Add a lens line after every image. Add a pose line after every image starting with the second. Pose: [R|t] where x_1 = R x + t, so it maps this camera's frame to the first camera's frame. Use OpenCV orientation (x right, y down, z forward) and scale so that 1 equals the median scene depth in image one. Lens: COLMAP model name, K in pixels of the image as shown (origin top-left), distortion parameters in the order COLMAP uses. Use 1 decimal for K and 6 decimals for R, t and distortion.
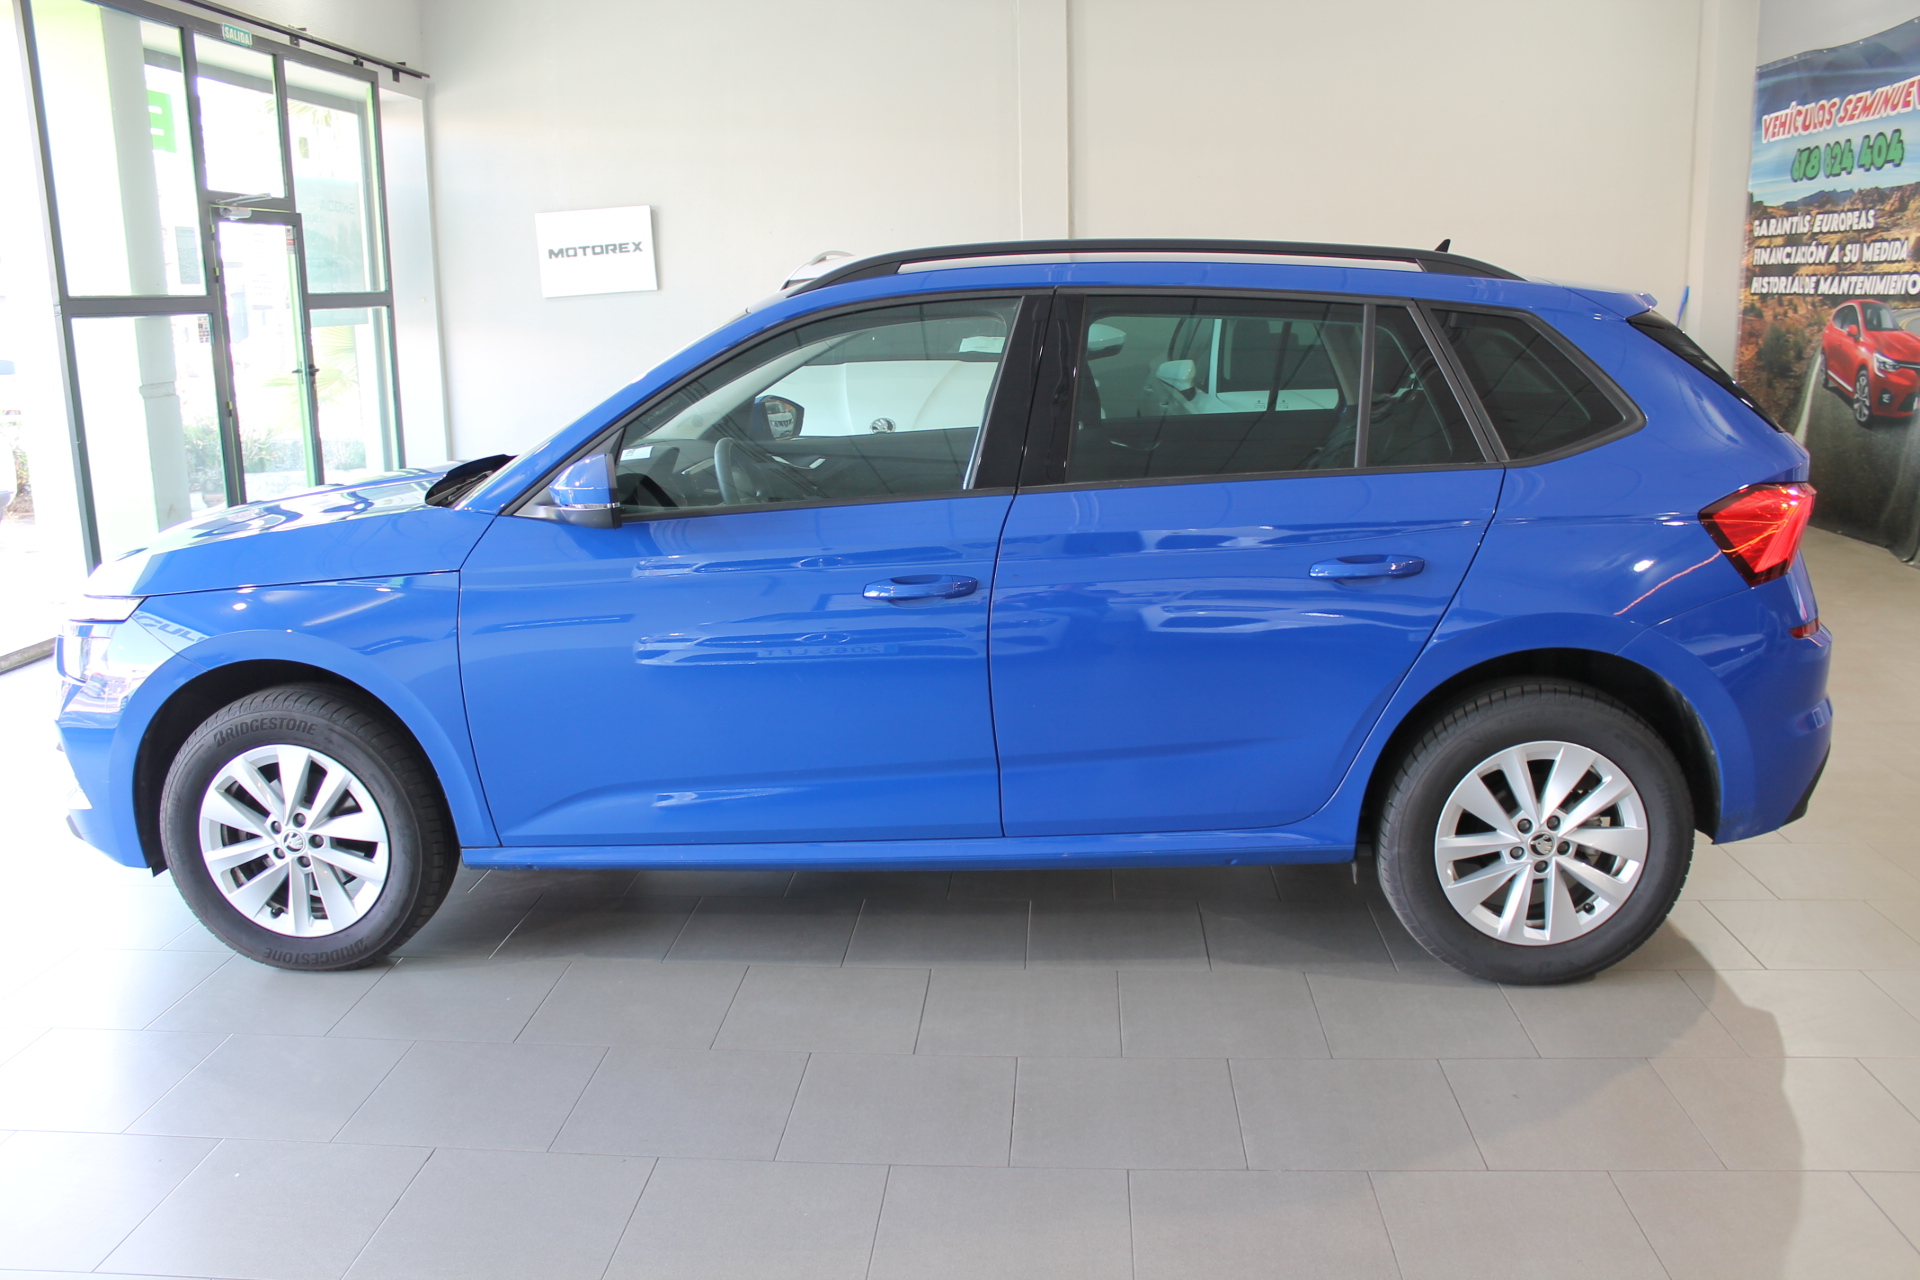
lens RADIAL K [[1596.9, 0, 962.6], [0, 1596.9, 654.3], [0, 0, 1]] dist [-0.154009, 0.134159]
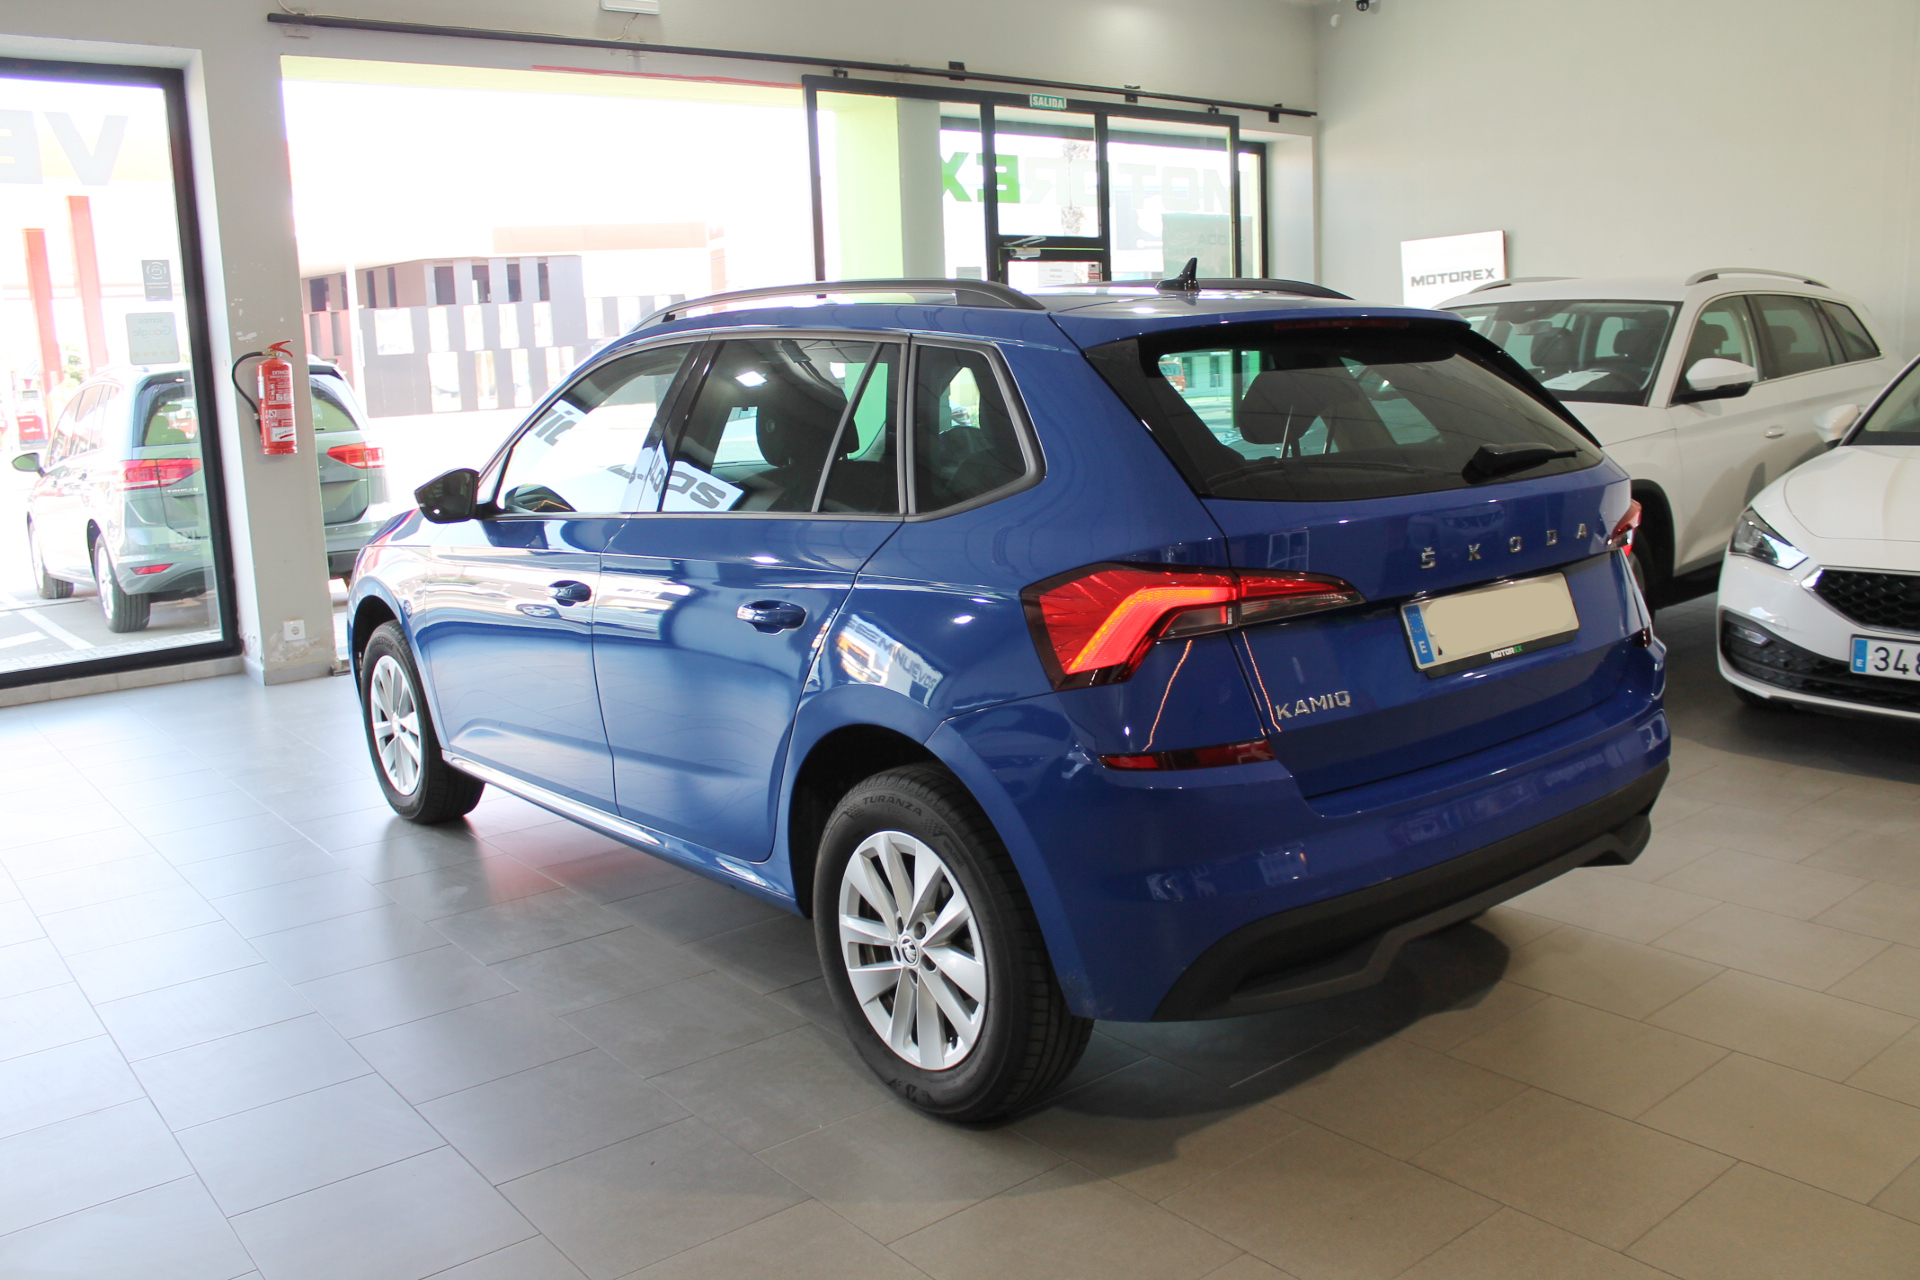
lens RADIAL K [[1596.9, 0, 944.7], [0, 1596.9, 653.5], [0, 0, 1]] dist [-0.154009, 0.134159]
pose [[0.682192, 0.131404, -0.719269, 0.347411], [-0.141187, 0.988878, 0.046751, -0.030461], [0.717413, 0.069659, 0.693157, 0.132706]]
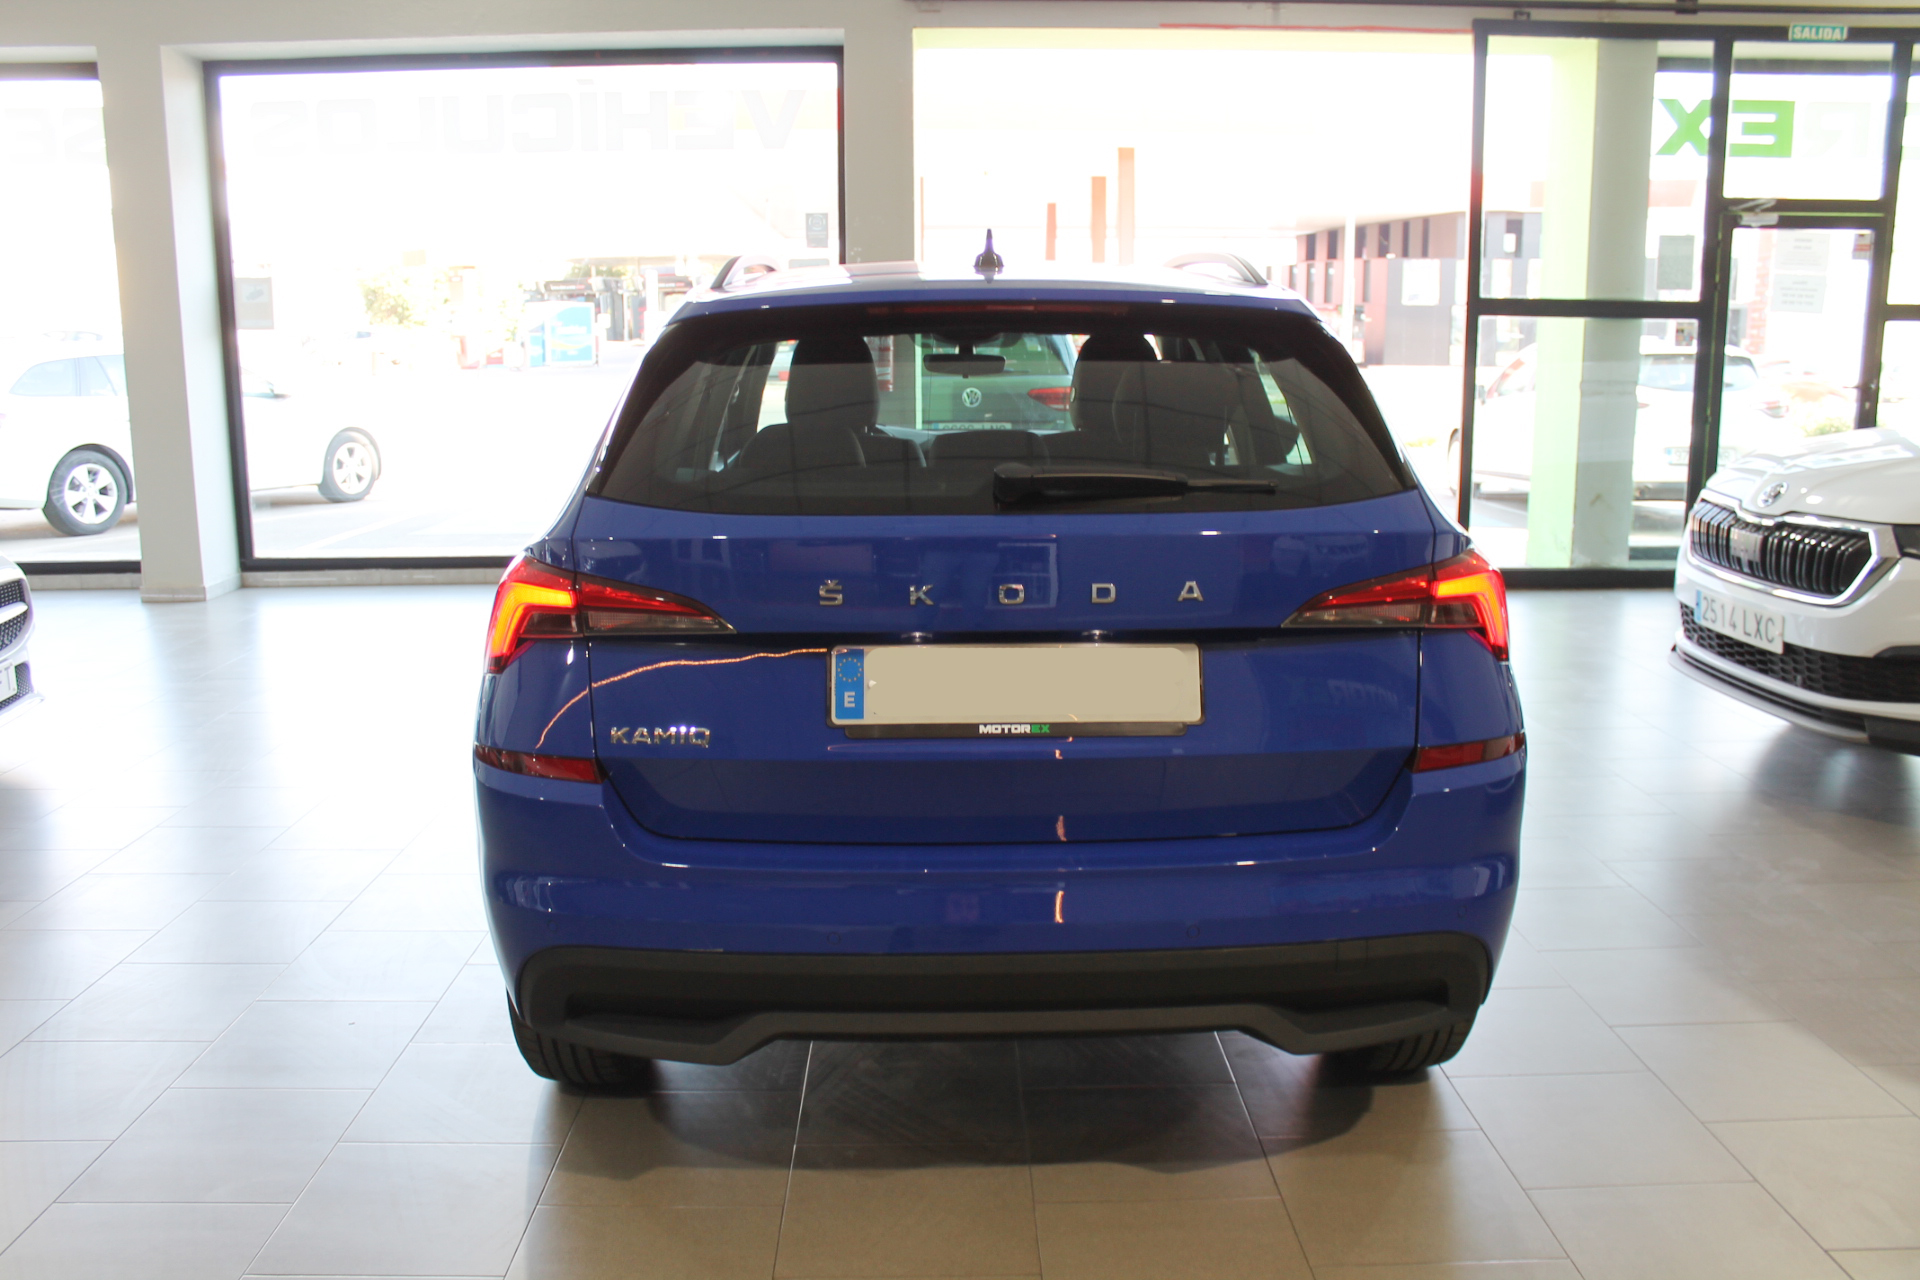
lens RADIAL K [[1596.9, 0, 973.4], [0, 1596.9, 647.6], [0, 0, 1]] dist [-0.154009, 0.134159]
pose [[0.095314, 0.218007, -0.971282, 0.440502], [-0.223539, 0.955491, 0.192527, -0.091910], [0.970023, 0.198769, 0.139805, 0.388853]]
